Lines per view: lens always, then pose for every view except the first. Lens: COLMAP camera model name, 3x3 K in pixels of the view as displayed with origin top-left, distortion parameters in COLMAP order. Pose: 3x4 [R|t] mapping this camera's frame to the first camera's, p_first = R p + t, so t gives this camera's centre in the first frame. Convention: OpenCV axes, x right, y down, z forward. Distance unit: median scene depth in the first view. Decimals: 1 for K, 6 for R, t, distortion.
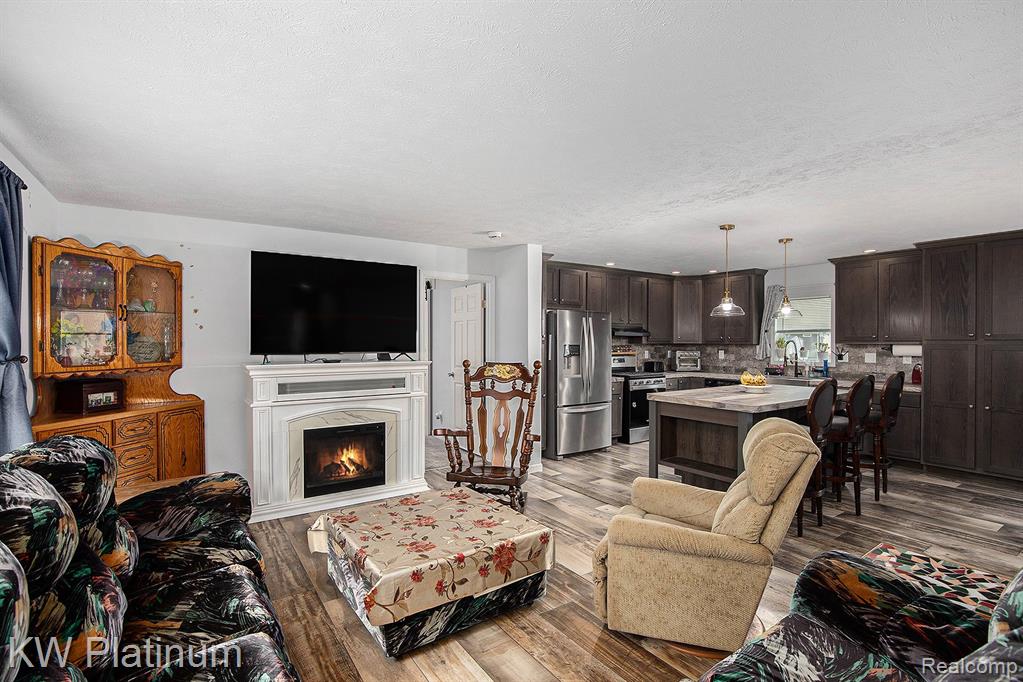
lens RADIAL K [[477.9, 0, 510.4], [0, 477.9, 342.6], [0, 0, 1]] dist [-0.039580, -0.001168]
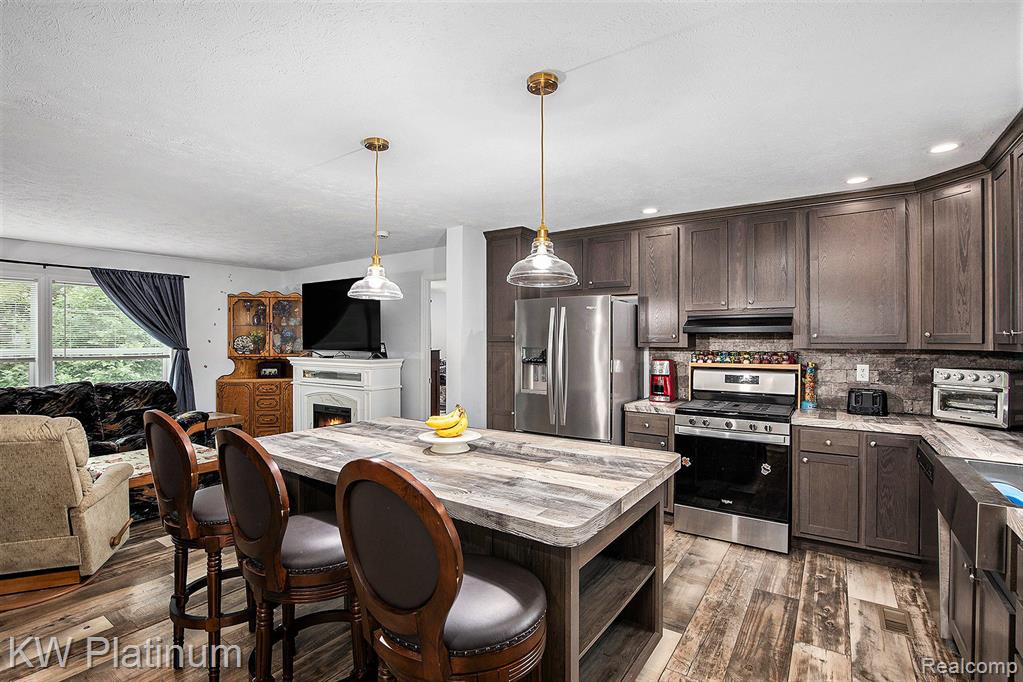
lens RADIAL K [[477.9, 0, 509.1], [0, 477.9, 343.8], [0, 0, 1]] dist [-0.039580, -0.001168]
pose [[0.362781, 0.008426, -0.931836, 1.038842], [-0.001593, 0.999963, 0.008422, -0.009783], [0.931873, -0.001571, 0.362781, 0.954298]]
